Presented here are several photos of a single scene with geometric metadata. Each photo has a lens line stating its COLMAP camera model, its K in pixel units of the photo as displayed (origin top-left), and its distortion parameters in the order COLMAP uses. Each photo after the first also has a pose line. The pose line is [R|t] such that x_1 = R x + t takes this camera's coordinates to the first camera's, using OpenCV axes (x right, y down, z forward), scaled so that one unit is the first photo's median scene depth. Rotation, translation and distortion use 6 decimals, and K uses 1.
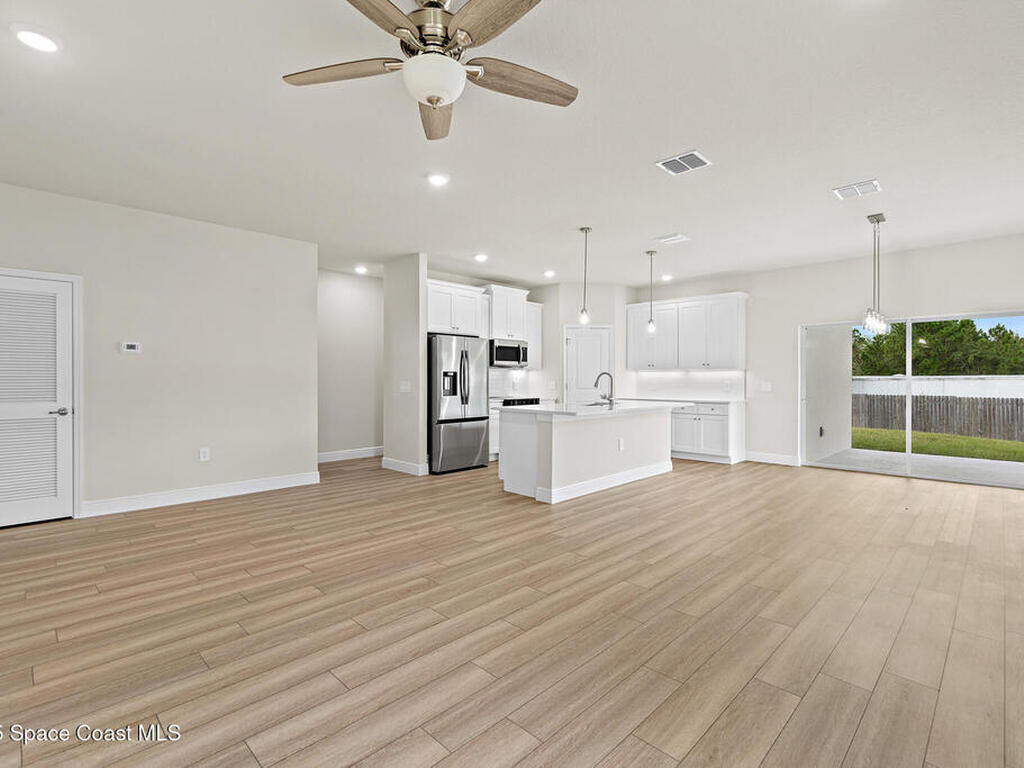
lens RADIAL K [[503.6, 0, 512.0], [0, 503.6, 384.0], [0, 0, 1]] dist [-0.007657, -0.001223]
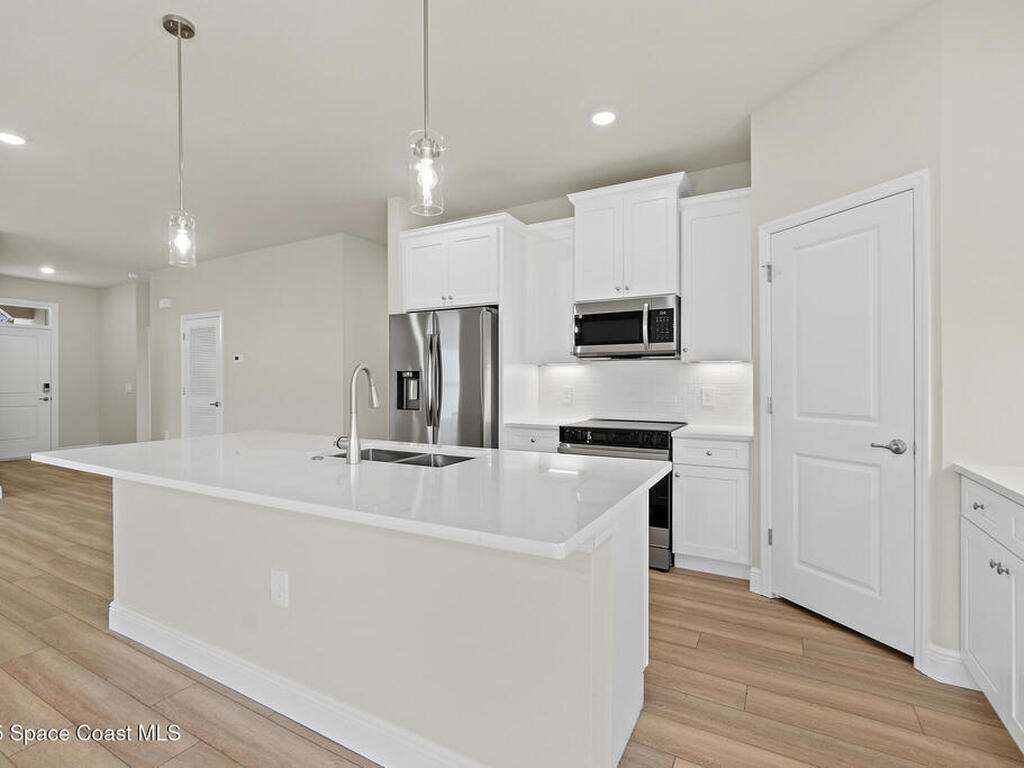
lens RADIAL K [[506.5, 0, 503.2], [0, 506.5, 379.1], [0, 0, 1]] dist [-0.004810, -0.000829]
pose [[0.253509, -0.008794, -0.967293, 0.789770], [-0.013589, 0.999828, -0.012651, -0.011259], [0.967238, 0.016352, 0.253346, 1.471960]]
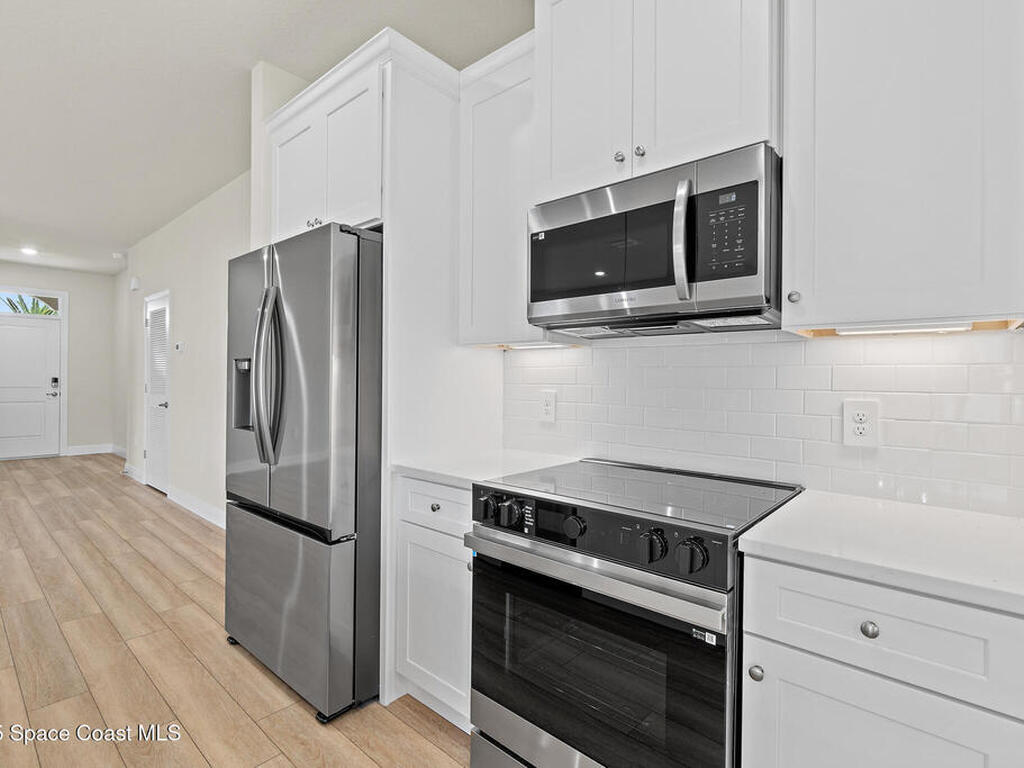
lens RADIAL K [[506.5, 0, 503.2], [0, 506.5, 379.1], [0, 0, 1]] dist [-0.004810, -0.000829]
pose [[0.041663, -0.004626, -0.999121, 0.350762], [-0.024578, 0.999682, -0.005653, -0.019213], [0.998829, 0.024792, 0.041536, 1.790185]]
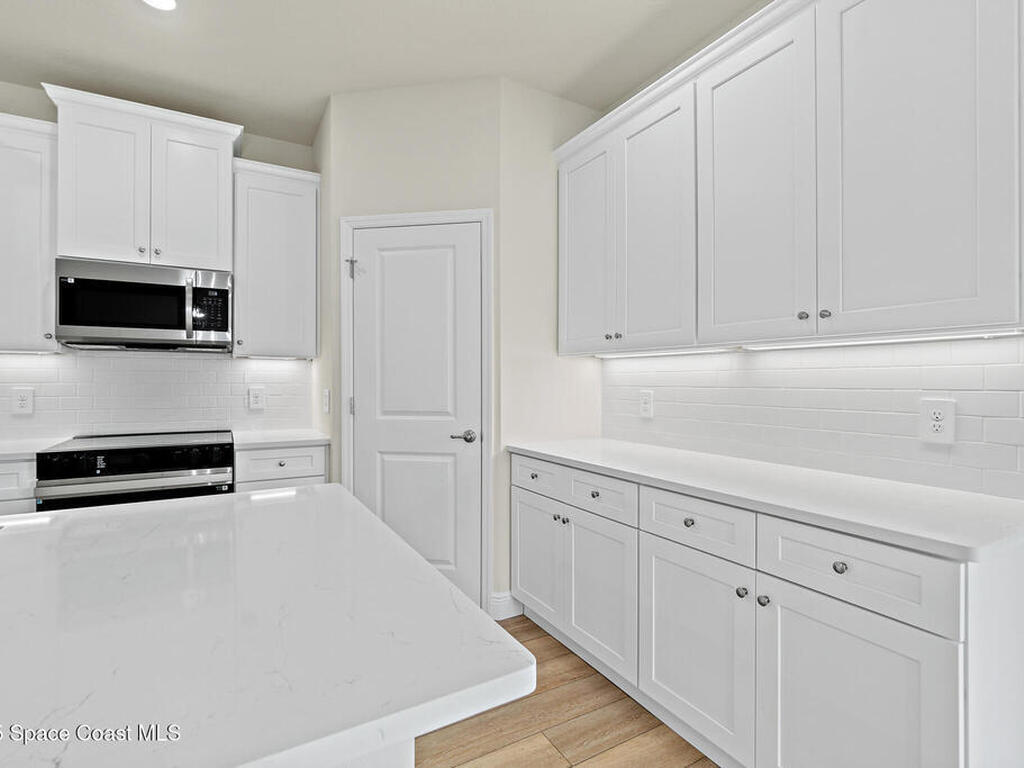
lens RADIAL K [[506.5, 0, 503.2], [0, 506.5, 379.1], [0, 0, 1]] dist [-0.004810, -0.000829]
pose [[0.959975, -0.002827, -0.280070, 0.594377], [-0.001962, 0.999857, -0.016818, -0.013189], [0.280077, 0.016694, 0.959832, 1.413172]]
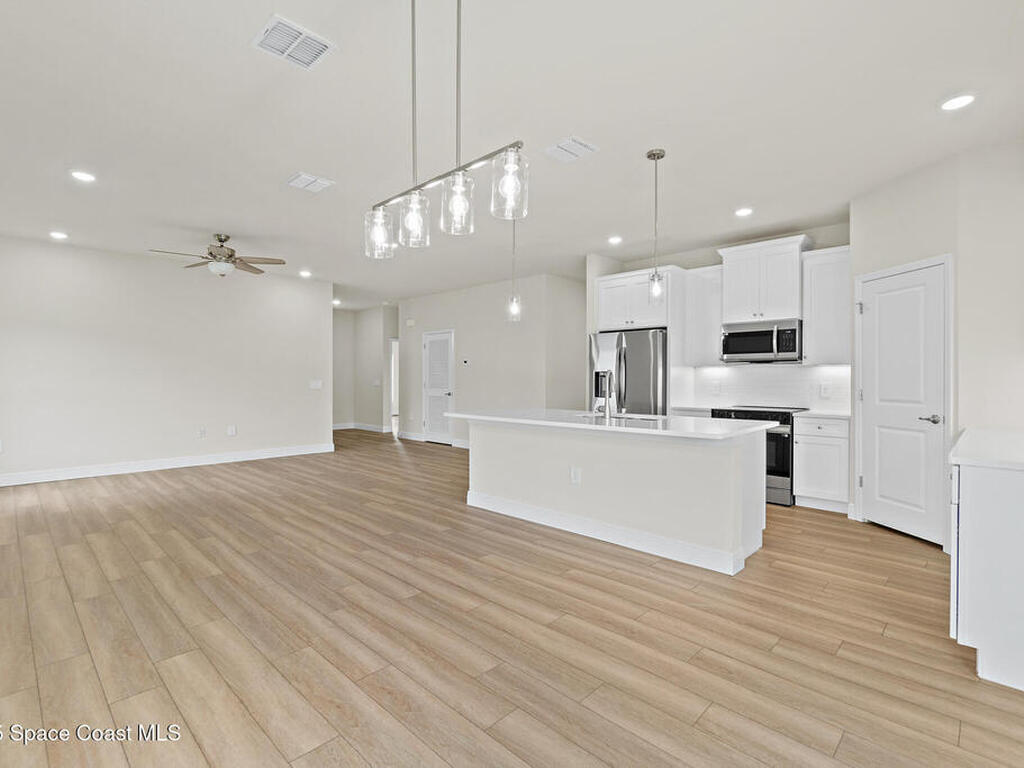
lens RADIAL K [[506.5, 0, 503.2], [0, 506.5, 379.1], [0, 0, 1]] dist [-0.004810, -0.000829]
pose [[-0.004502, -0.002731, -0.999986, 1.265618], [-0.018089, 0.999833, -0.002649, -0.005709], [0.999826, 0.018077, -0.004551, 1.260728]]
